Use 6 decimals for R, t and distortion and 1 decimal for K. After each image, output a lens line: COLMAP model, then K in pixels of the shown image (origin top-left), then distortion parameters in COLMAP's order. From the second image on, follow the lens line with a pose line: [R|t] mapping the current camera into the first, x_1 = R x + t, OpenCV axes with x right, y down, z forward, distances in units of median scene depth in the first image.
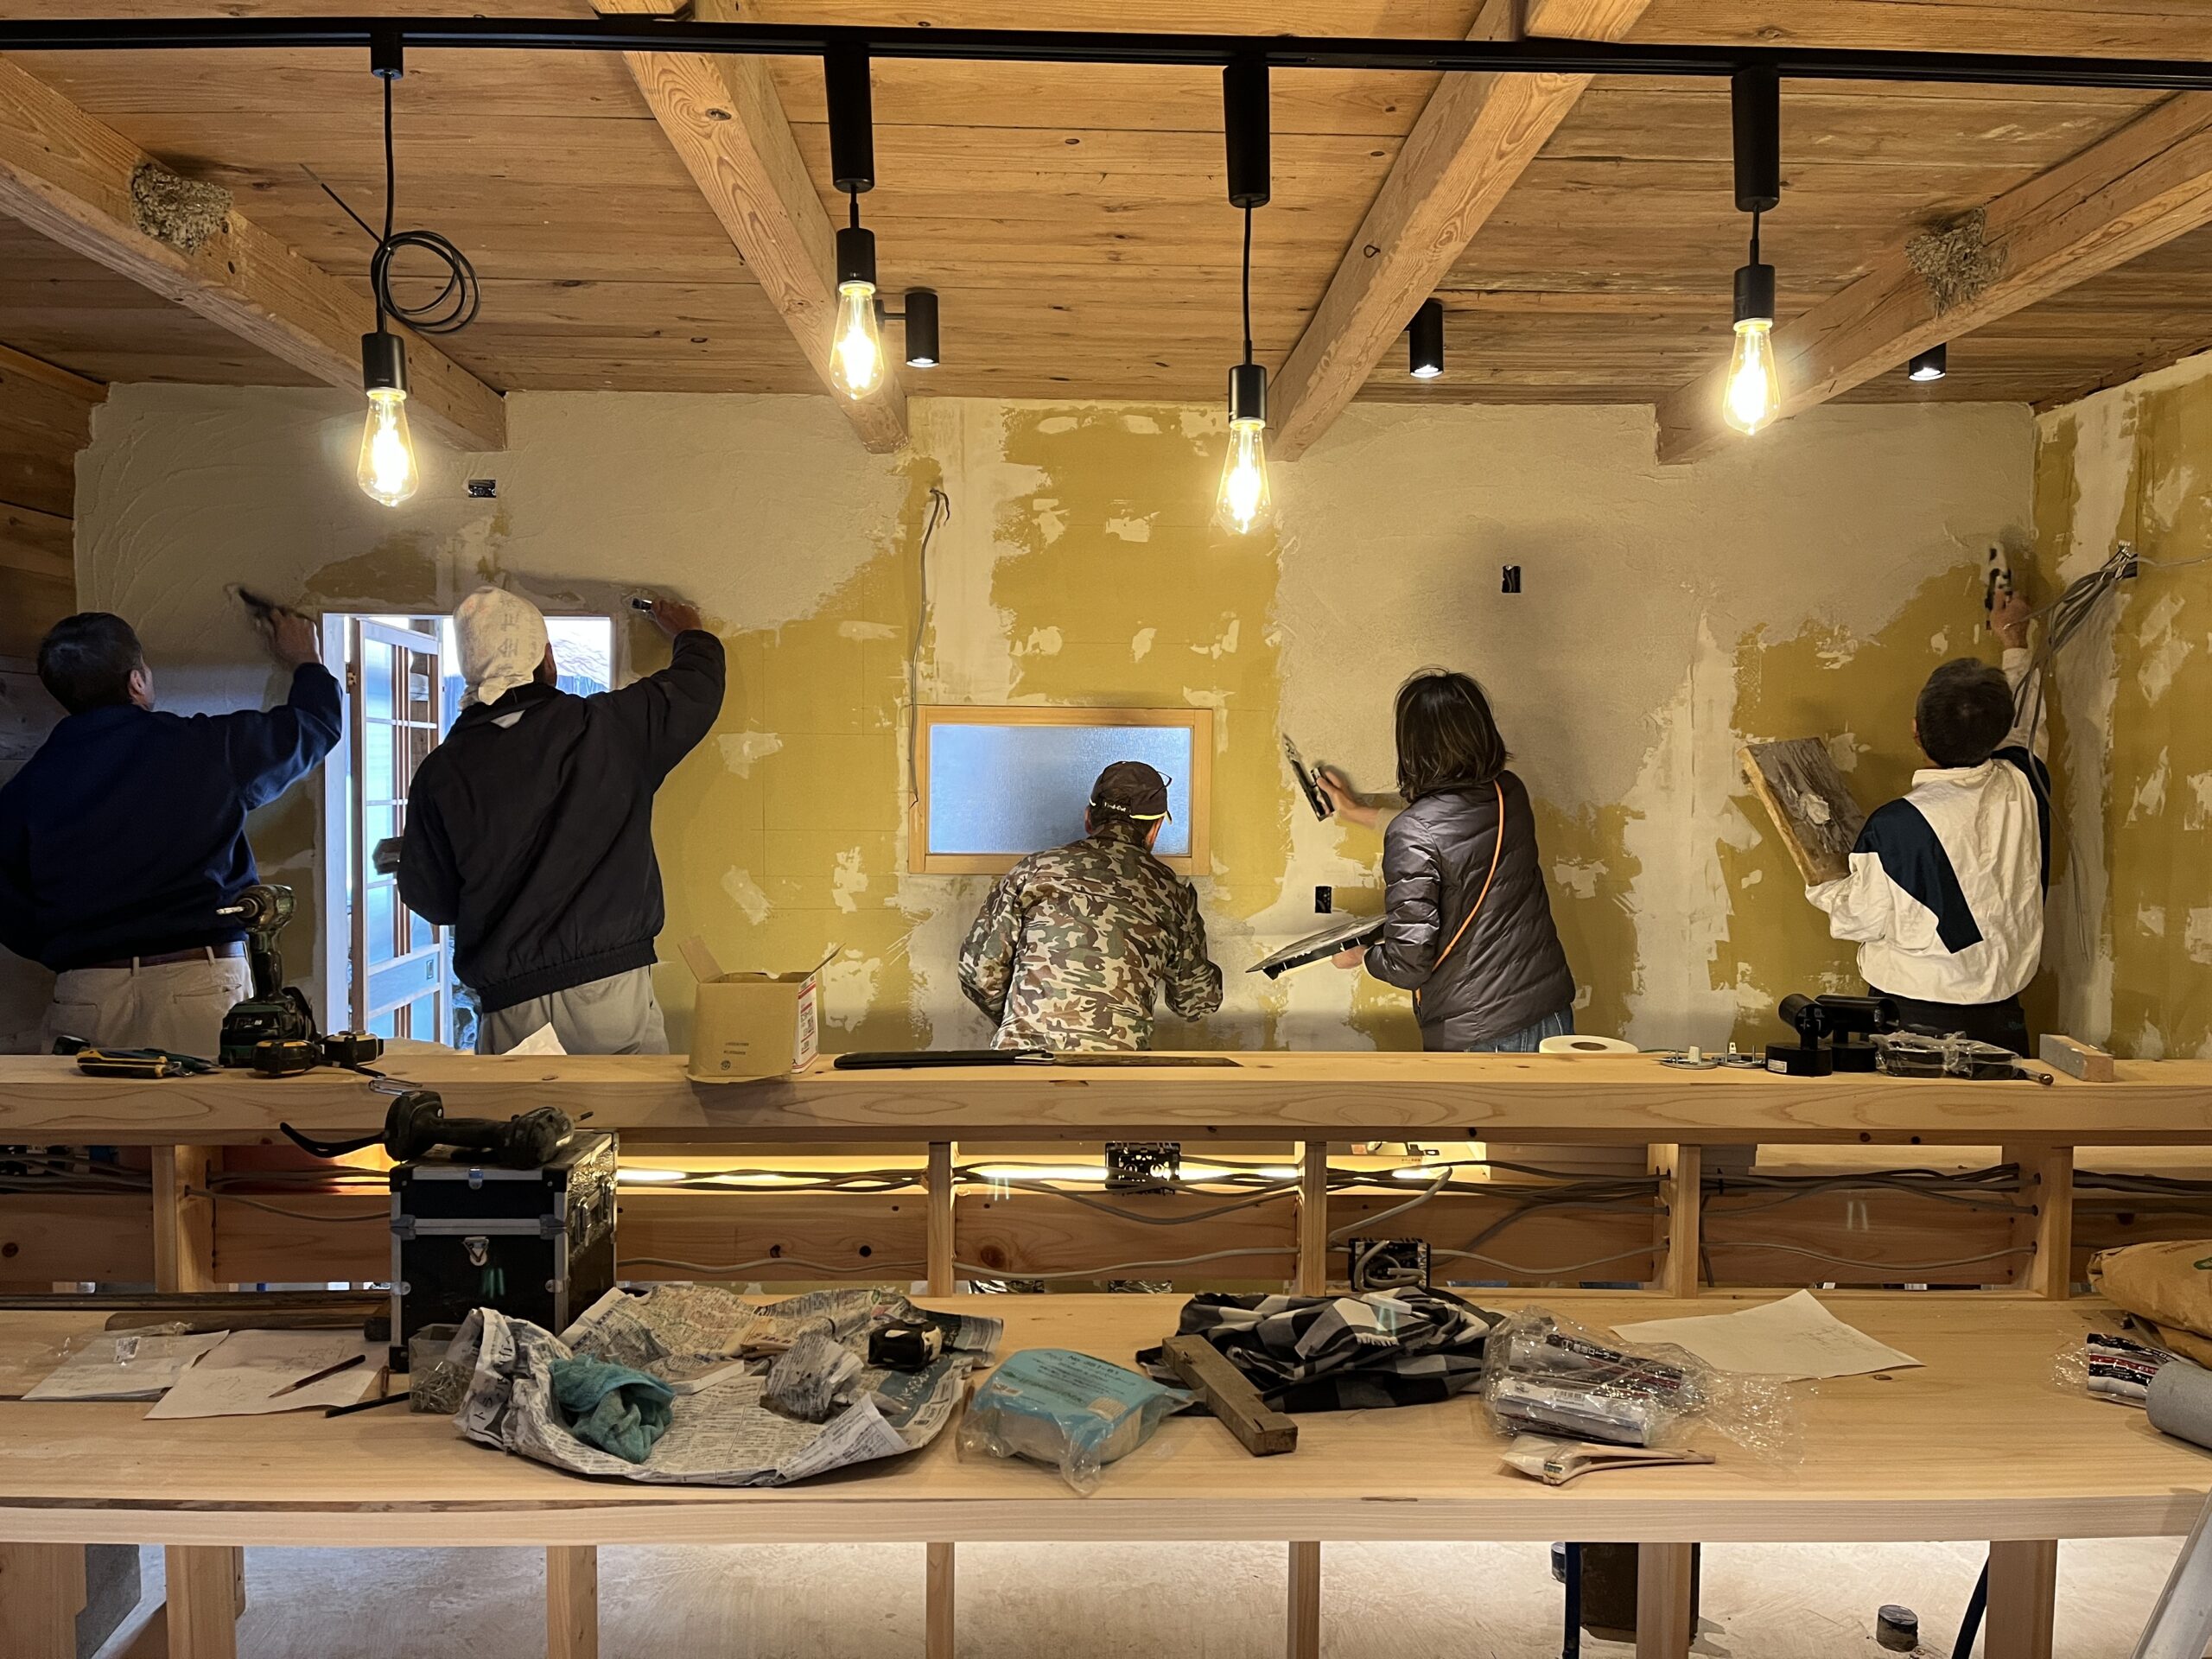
lens RADIAL K [[1660.9, 0, 1104.0], [0, 1660.9, 835.9], [0, 0, 1]] dist [0.049604, -0.058847]
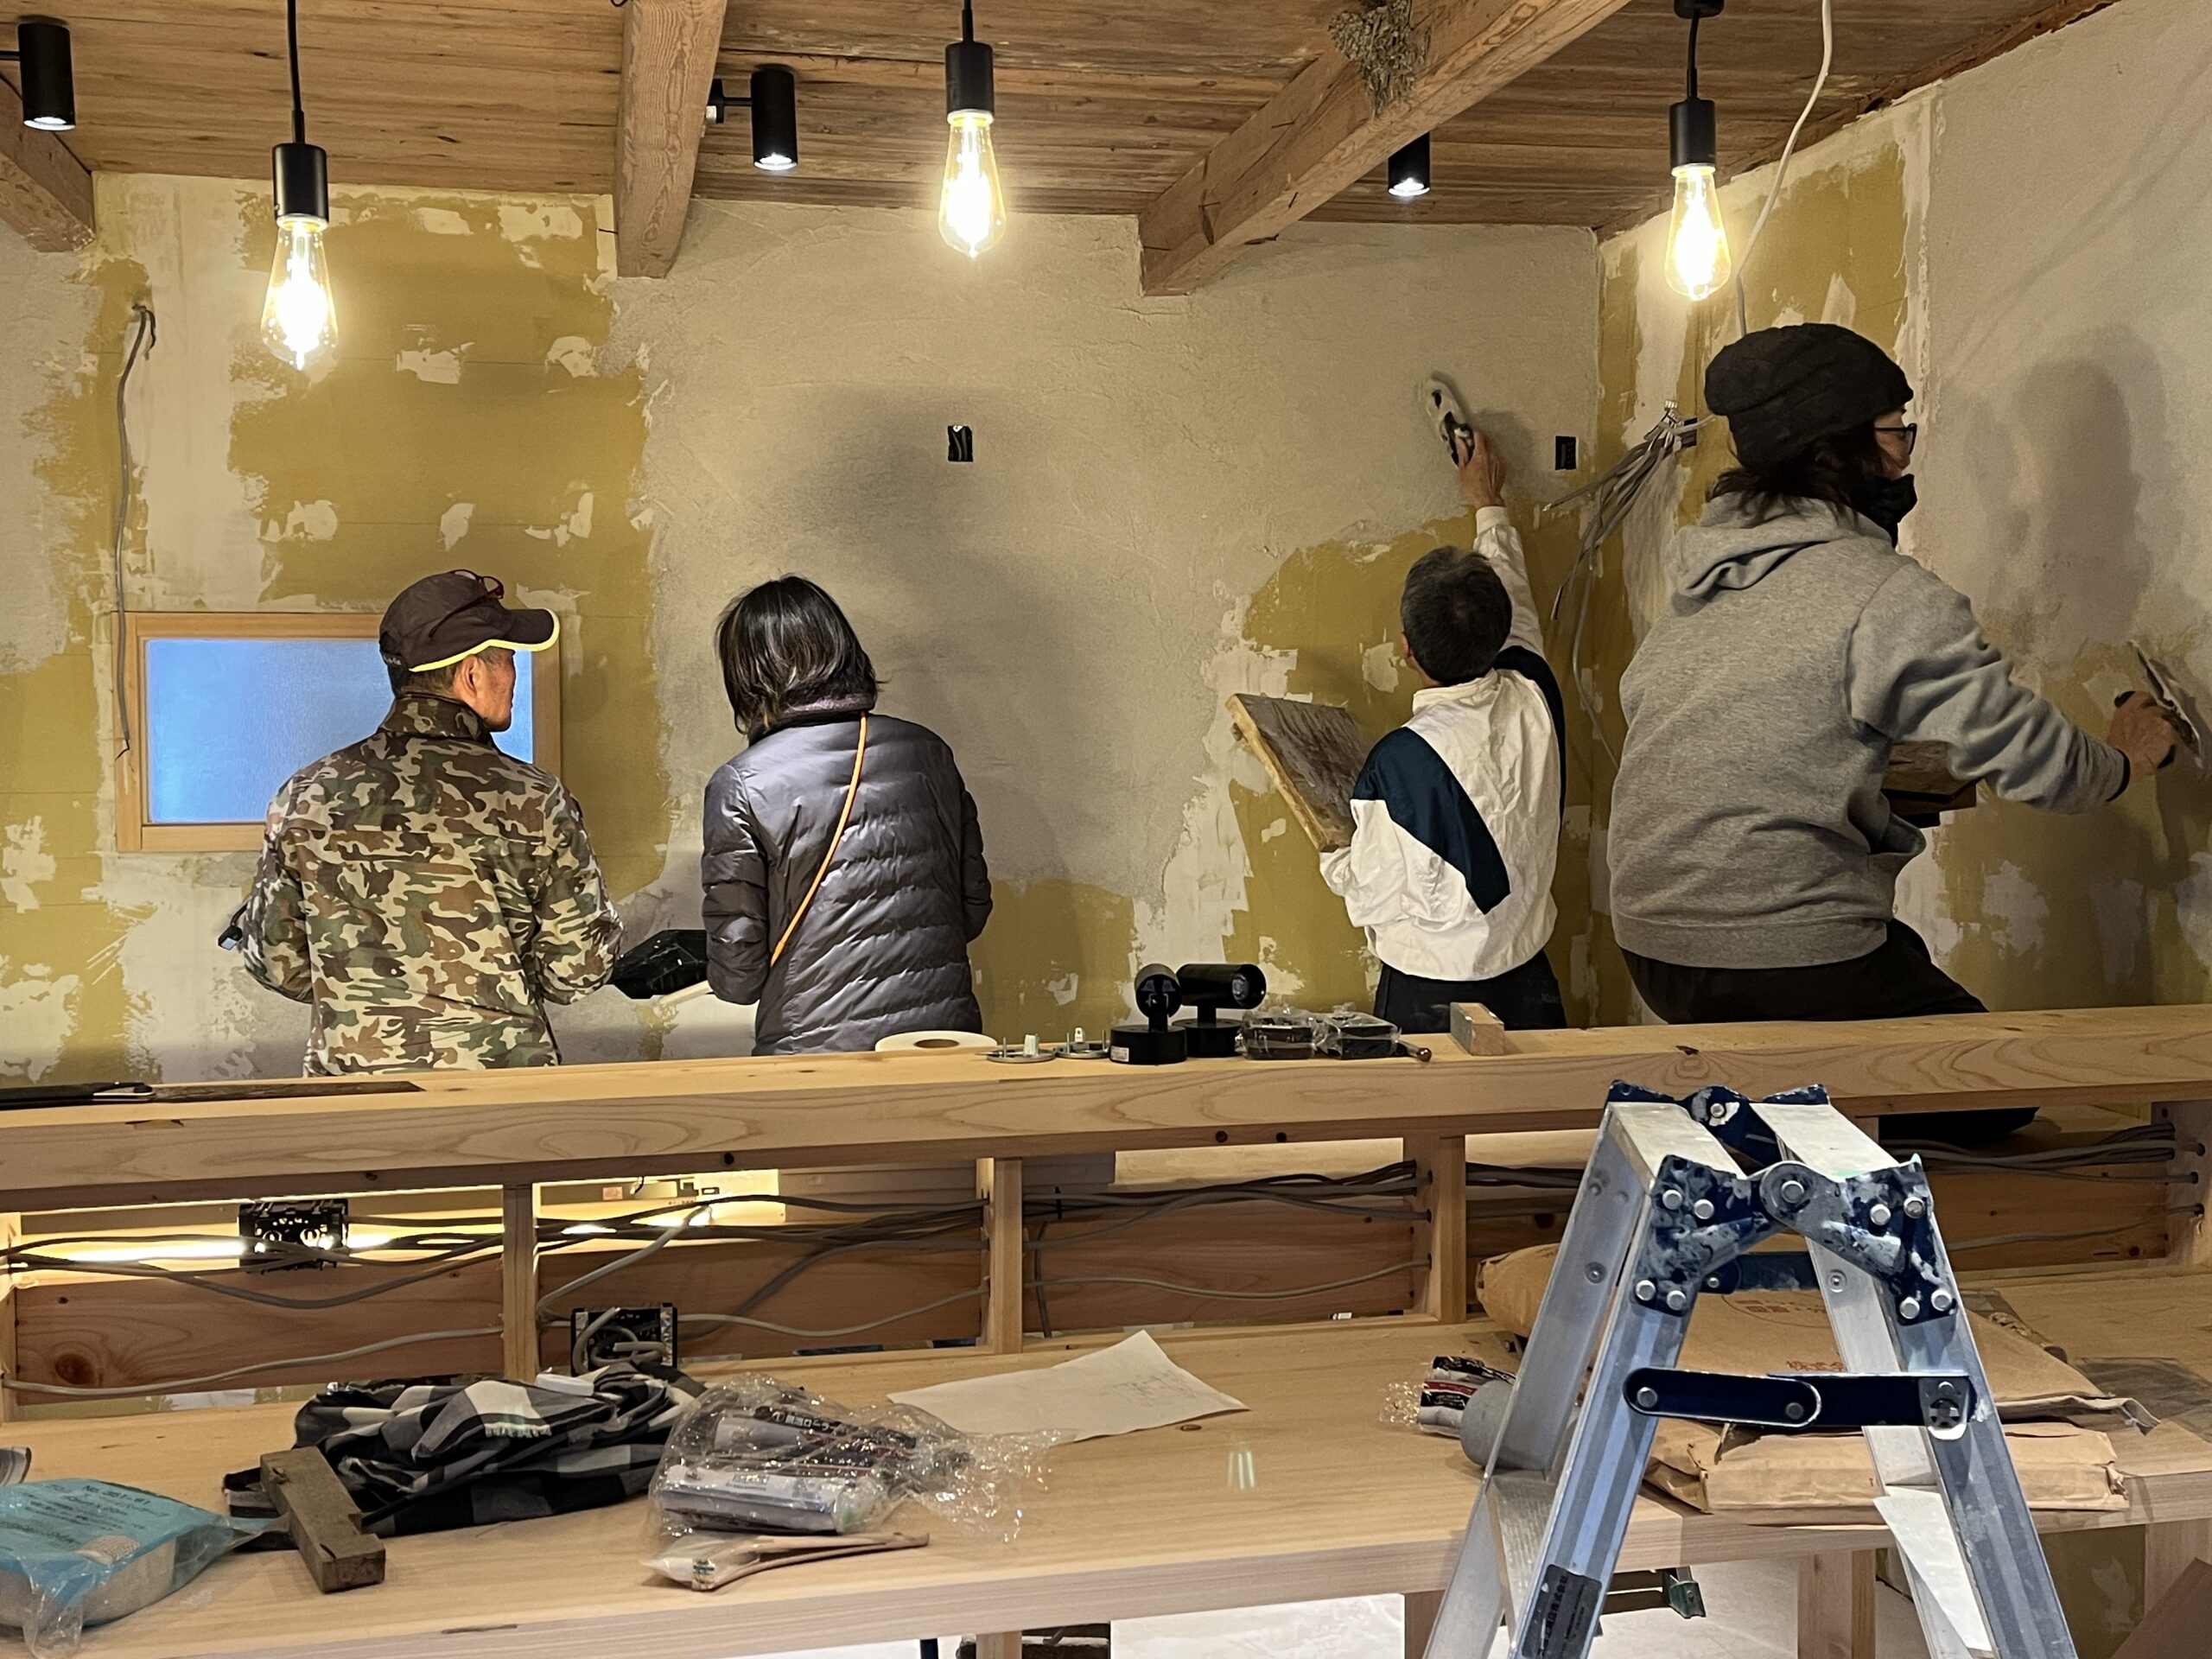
lens RADIAL K [[2298.6, 0, 1092.8], [0, 2298.6, 825.0], [0, 0, 1]] dist [0.026504, 0.000000]
pose [[0.980425, -0.025219, 0.195270, 0.169255], [0.022947, 0.999640, 0.013890, 0.012189], [-0.195550, -0.009137, 0.980651, -0.065155]]
